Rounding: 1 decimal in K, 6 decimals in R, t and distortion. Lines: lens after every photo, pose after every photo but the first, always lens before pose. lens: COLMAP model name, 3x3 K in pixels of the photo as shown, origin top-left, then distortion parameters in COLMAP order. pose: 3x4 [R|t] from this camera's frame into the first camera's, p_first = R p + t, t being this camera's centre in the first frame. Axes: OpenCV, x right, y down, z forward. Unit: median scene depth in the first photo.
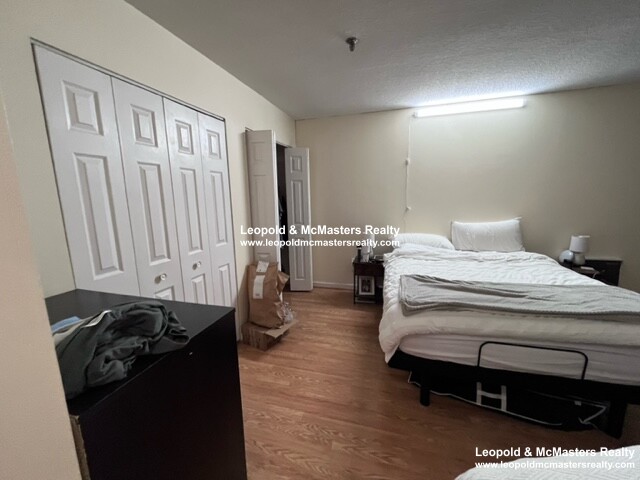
lens RADIAL K [[259.9, 0, 320.4], [0, 259.9, 235.1], [0, 0, 1]] dist [-0.001677, -0.000116]
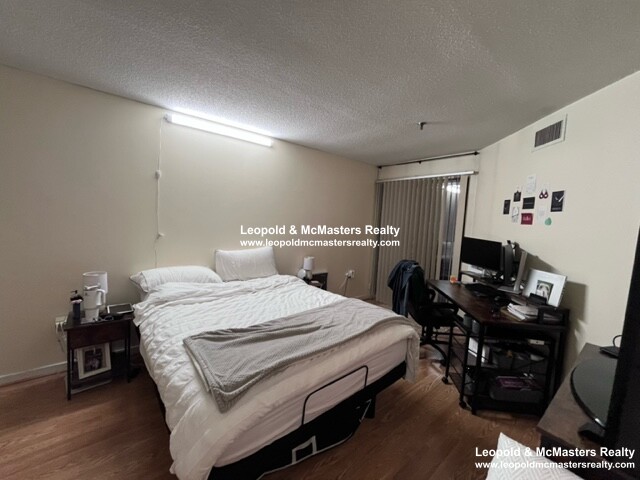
lens RADIAL K [[259.9, 0, 320.4], [0, 259.9, 235.1], [0, 0, 1]] dist [-0.001677, -0.000116]
pose [[0.552098, -0.003649, 0.833771, -0.050570], [0.060292, 0.997547, -0.035558, -0.058437], [-0.831596, 0.069901, 0.550964, 0.233287]]
